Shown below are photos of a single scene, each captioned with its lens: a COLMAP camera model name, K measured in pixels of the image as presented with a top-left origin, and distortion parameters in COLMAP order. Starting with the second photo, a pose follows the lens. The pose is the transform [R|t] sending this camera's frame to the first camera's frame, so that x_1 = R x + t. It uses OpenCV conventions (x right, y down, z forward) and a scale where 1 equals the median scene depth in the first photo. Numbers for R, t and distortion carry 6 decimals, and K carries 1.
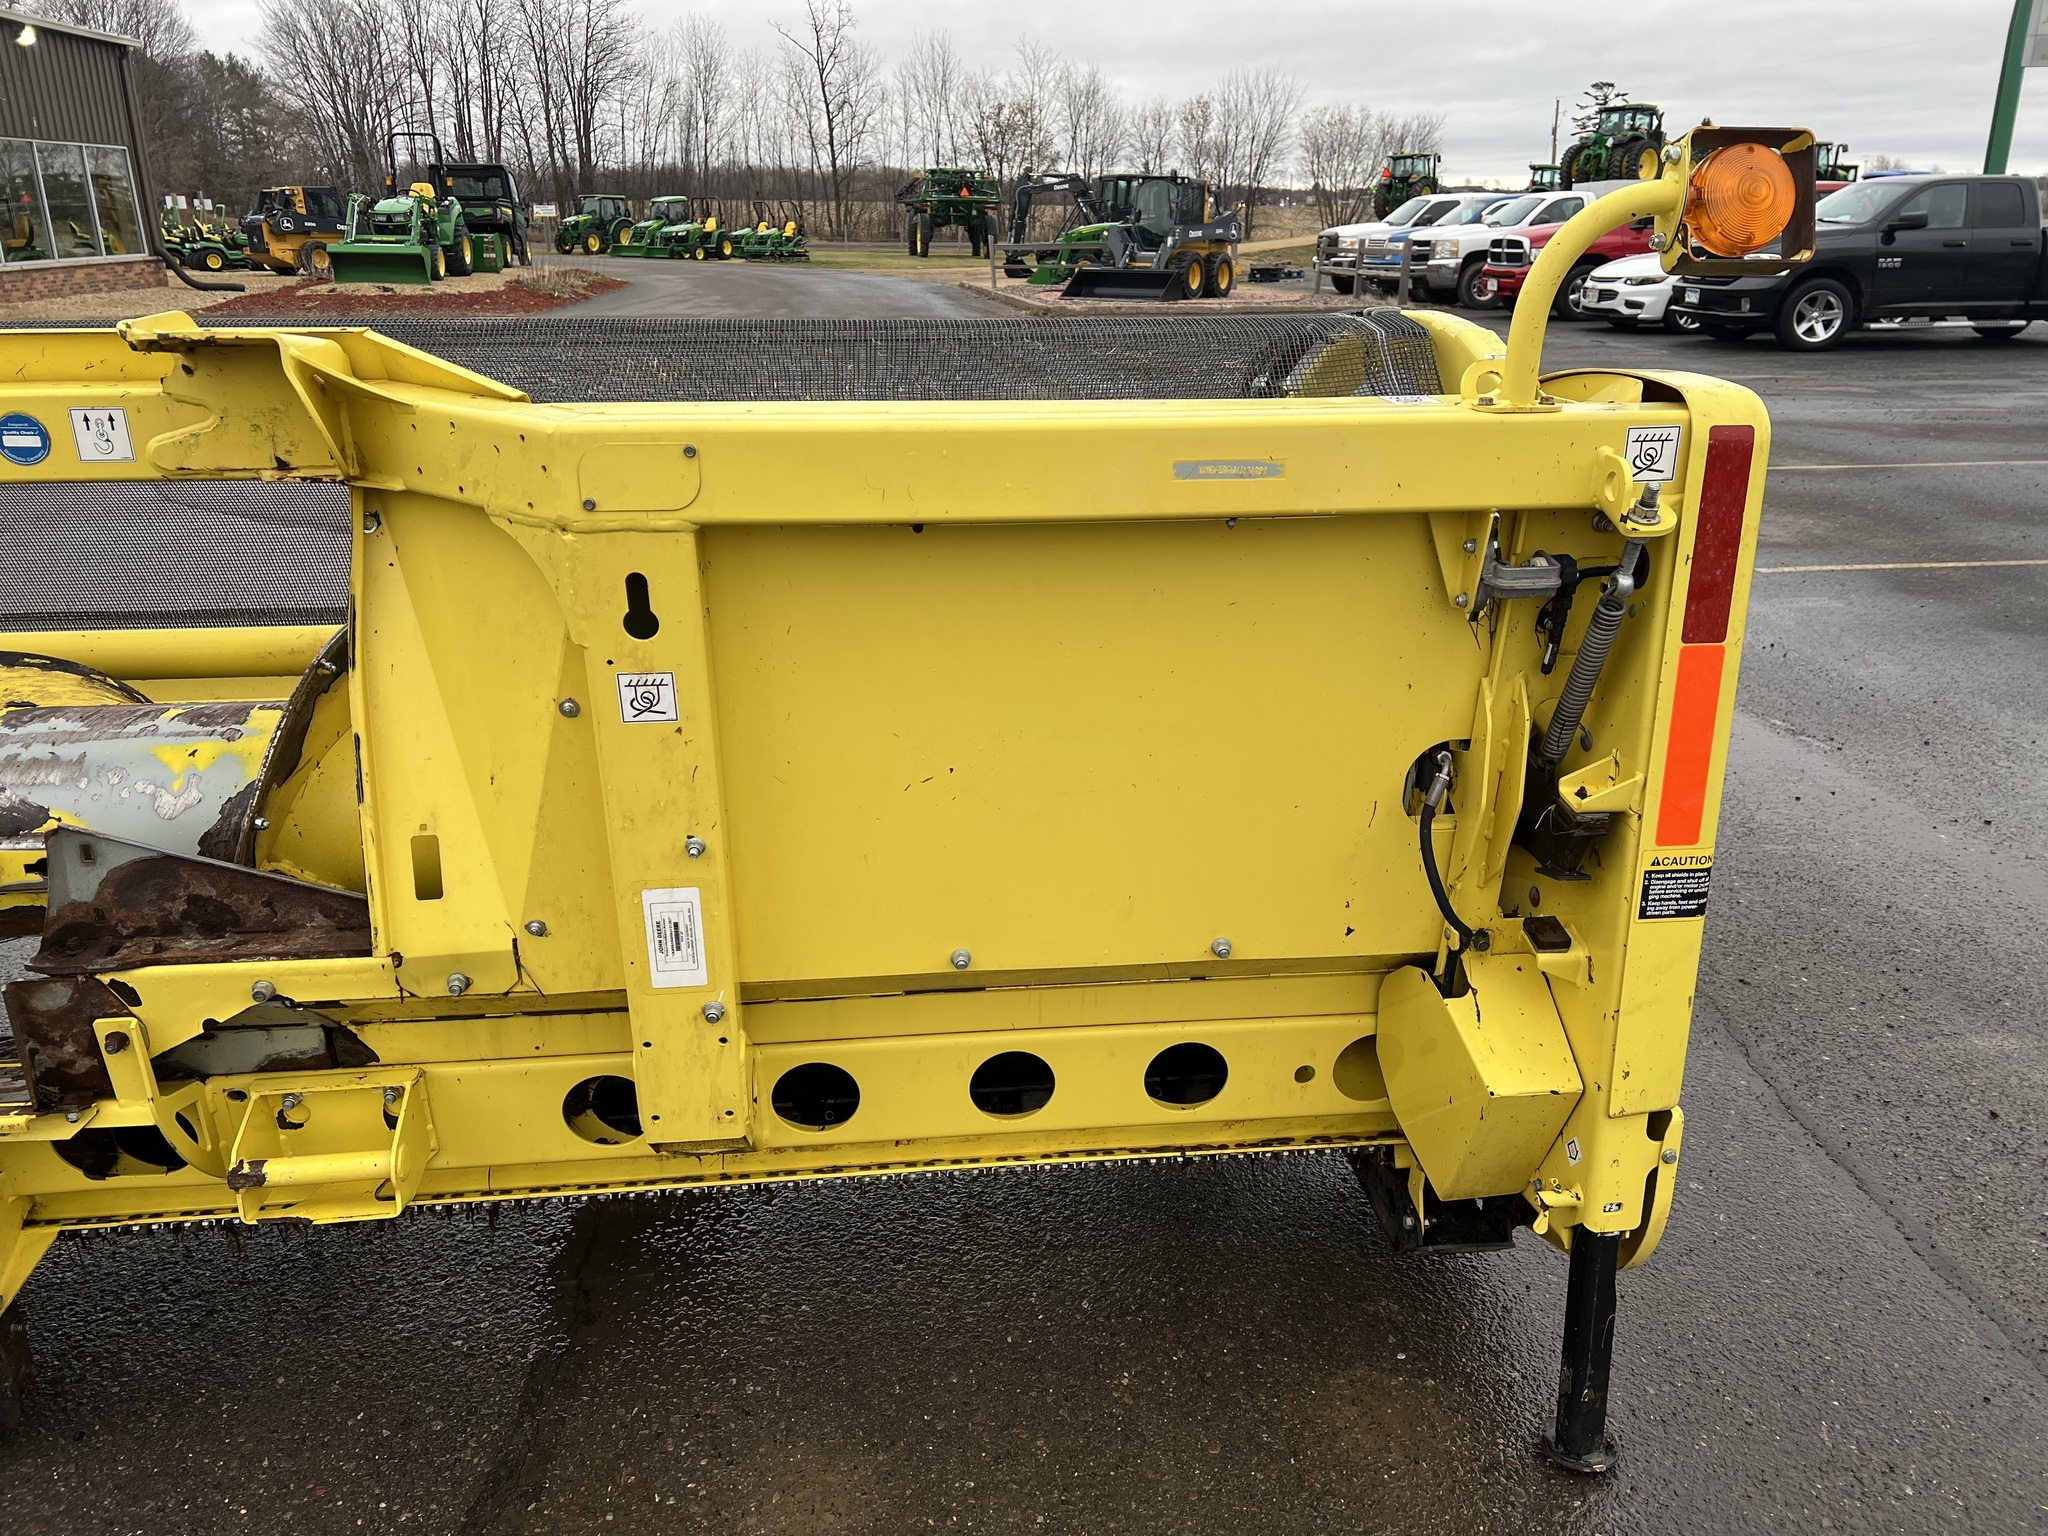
lens RADIAL K [[1548.0, 0, 1026.1], [0, 1548.0, 778.7], [0, 0, 1]] dist [0.050416, -0.057131]
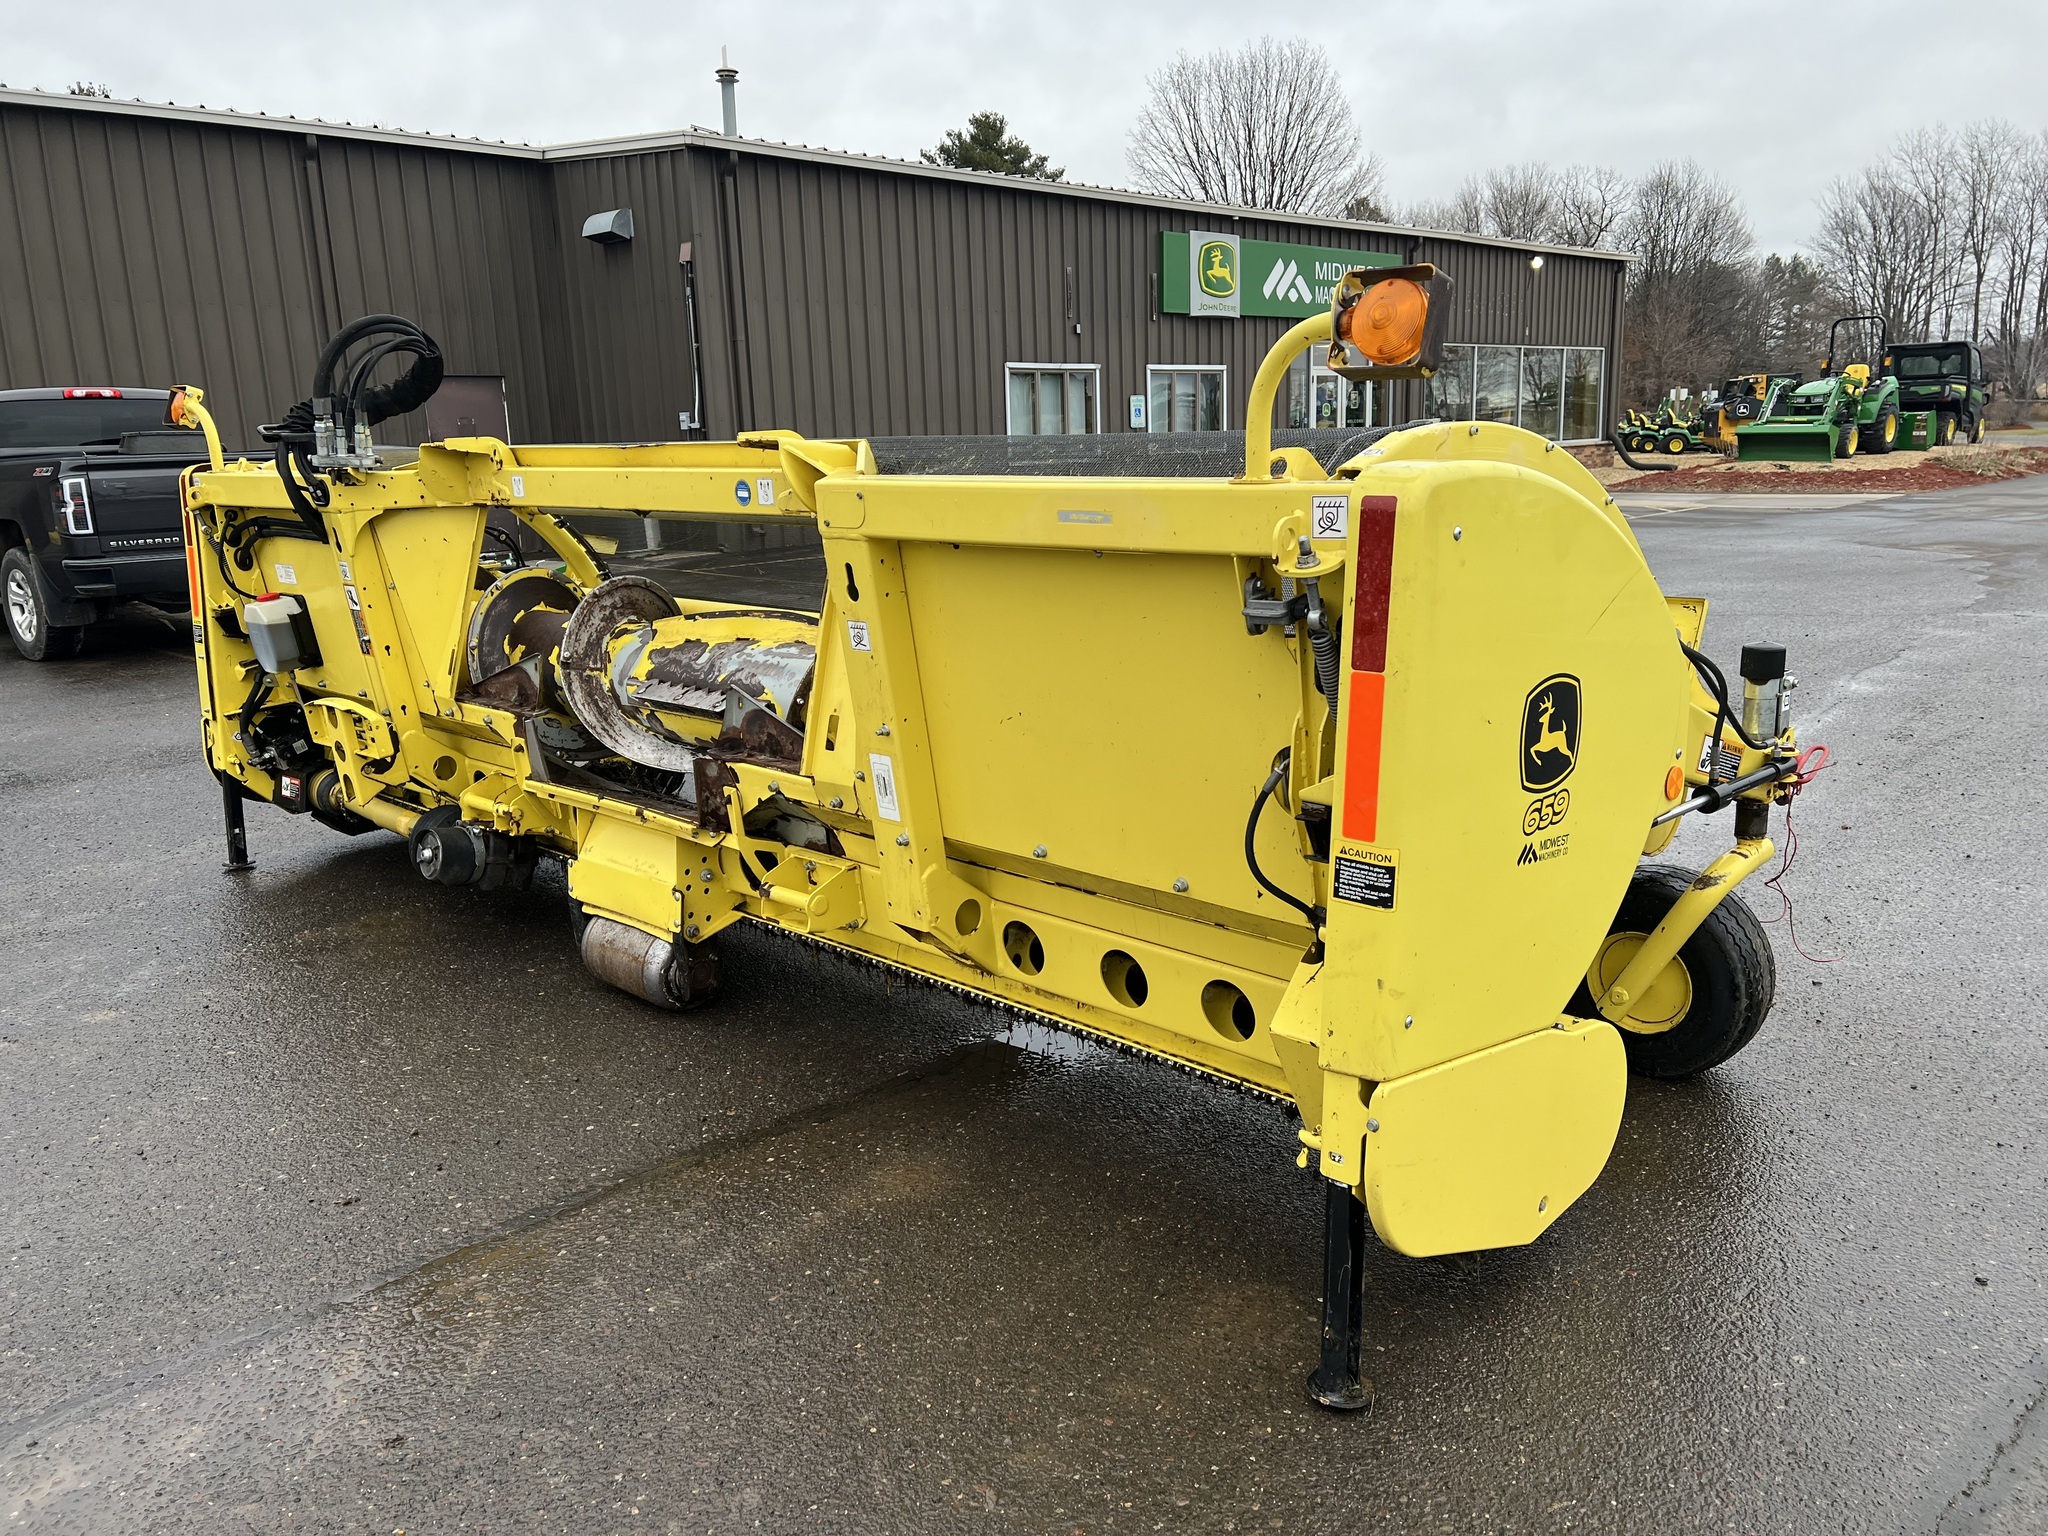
lens RADIAL K [[1548.0, 0, 1023.3], [0, 1548.0, 778.3], [0, 0, 1]] dist [0.050416, -0.057131]
pose [[0.632120, 0.154364, -0.759339, 0.081848], [-0.237583, 0.971367, -0.000312, 0.004124], [0.737549, 0.180603, 0.650695, 0.000875]]
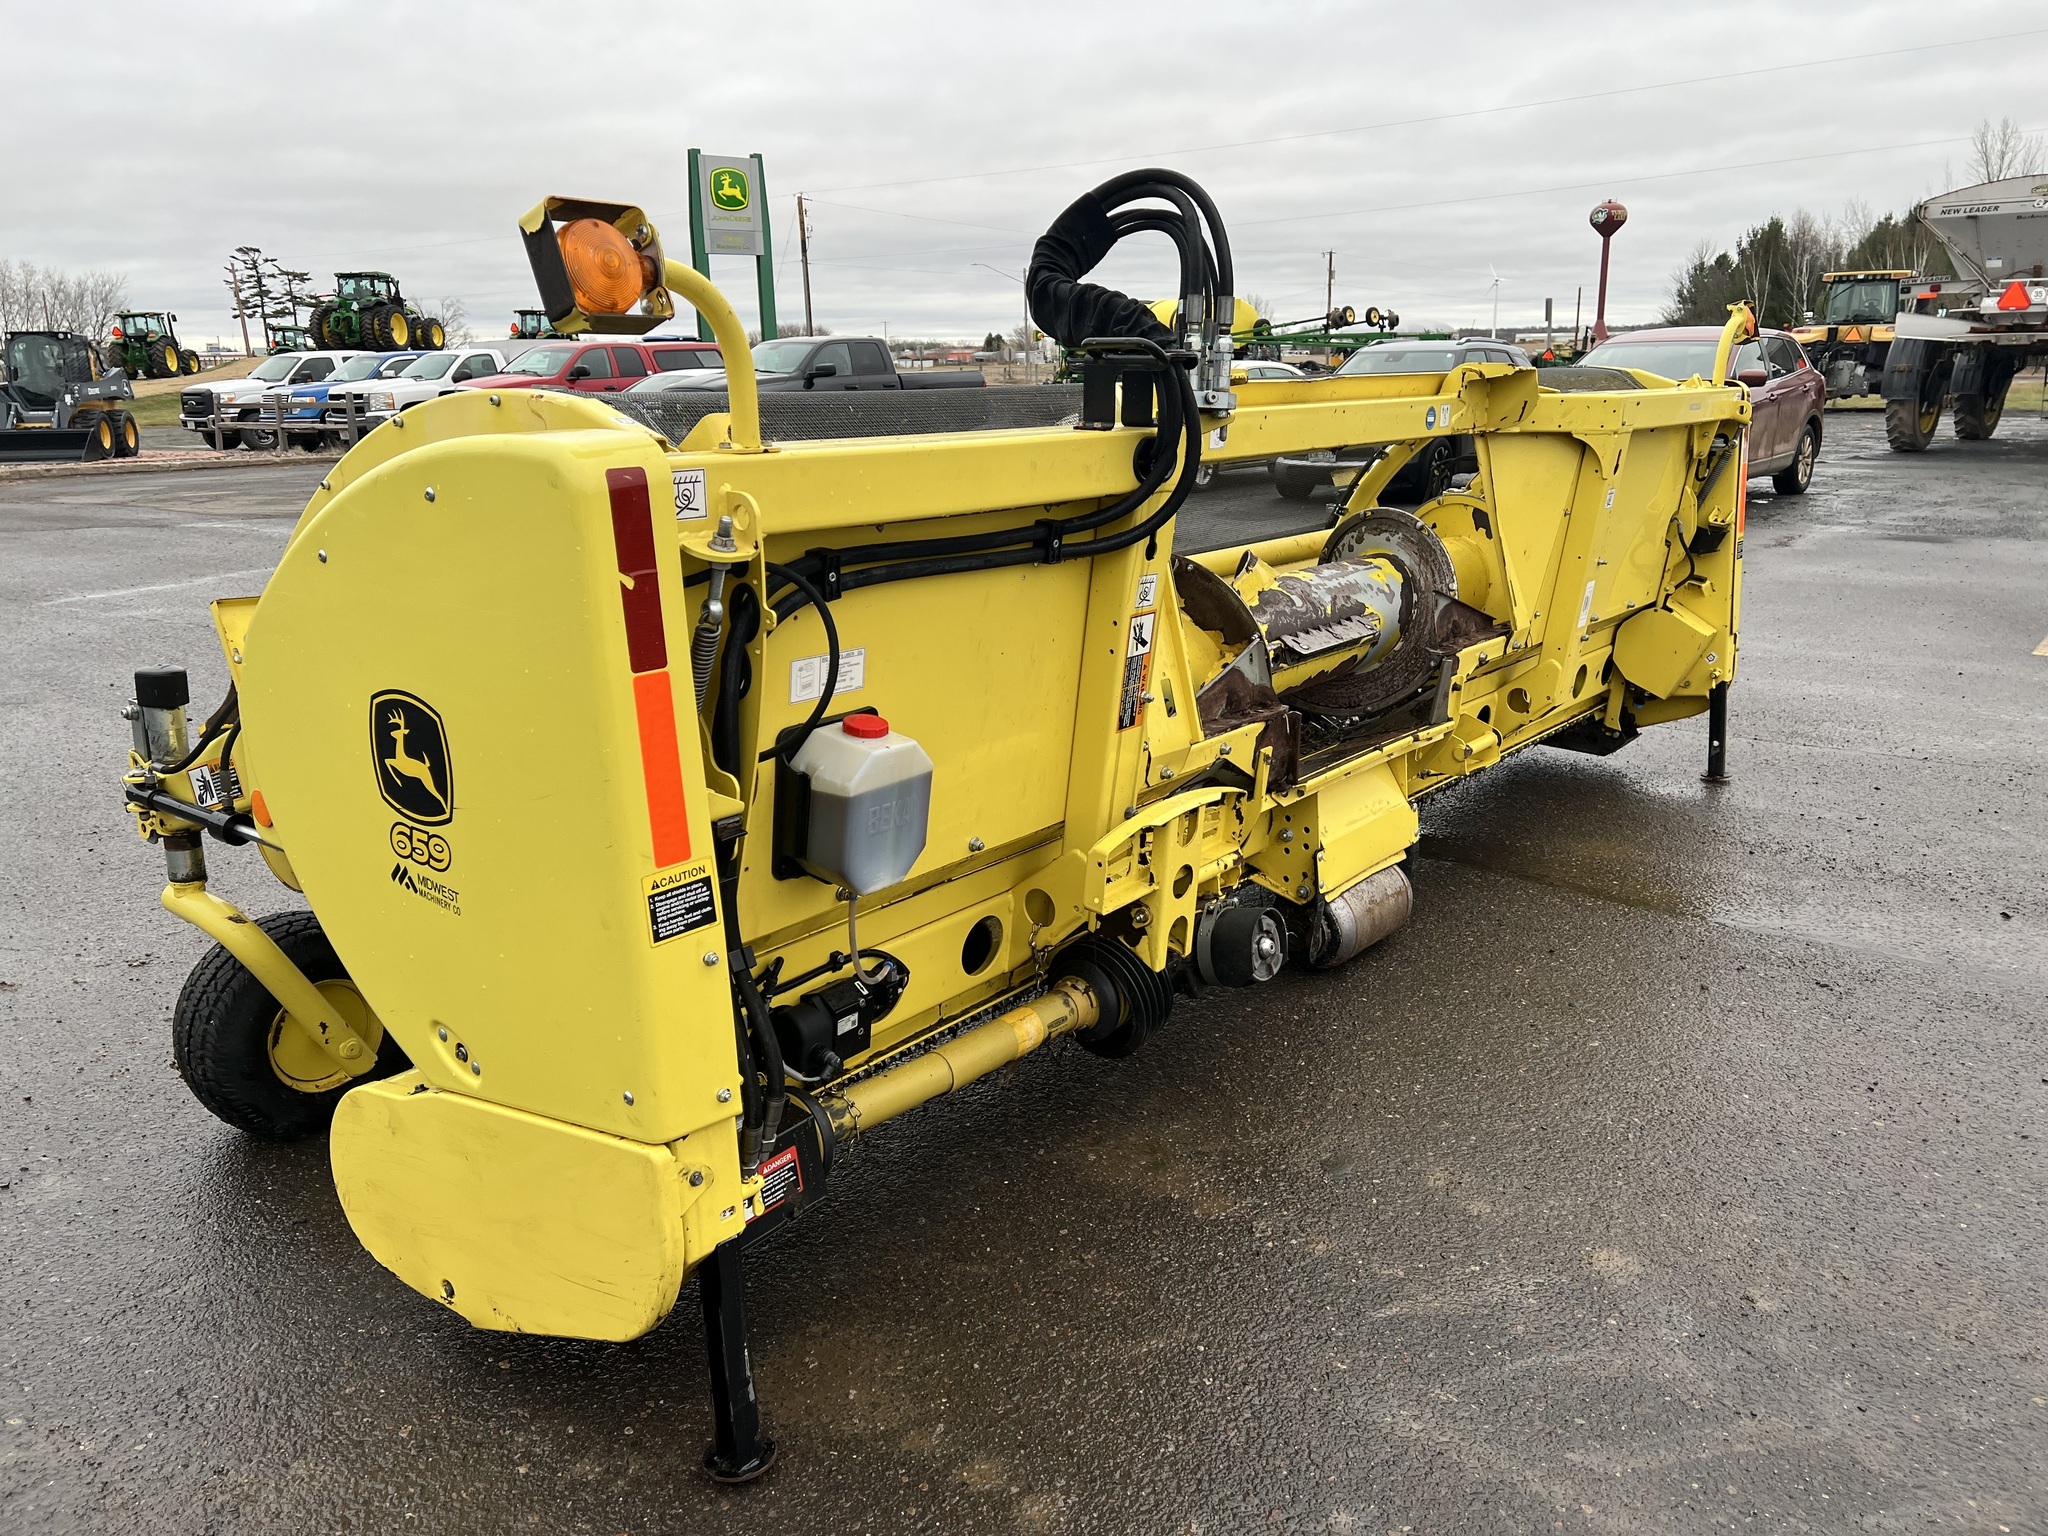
lens RADIAL K [[1548.0, 0, 1041.7], [0, 1548.0, 787.4], [0, 0, 1]] dist [0.050416, -0.057131]
pose [[0.701622, -0.193403, 0.685801, -0.187508], [0.253702, 0.967192, 0.013204, 0.009427], [-0.665855, 0.164725, 0.727670, -0.014531]]
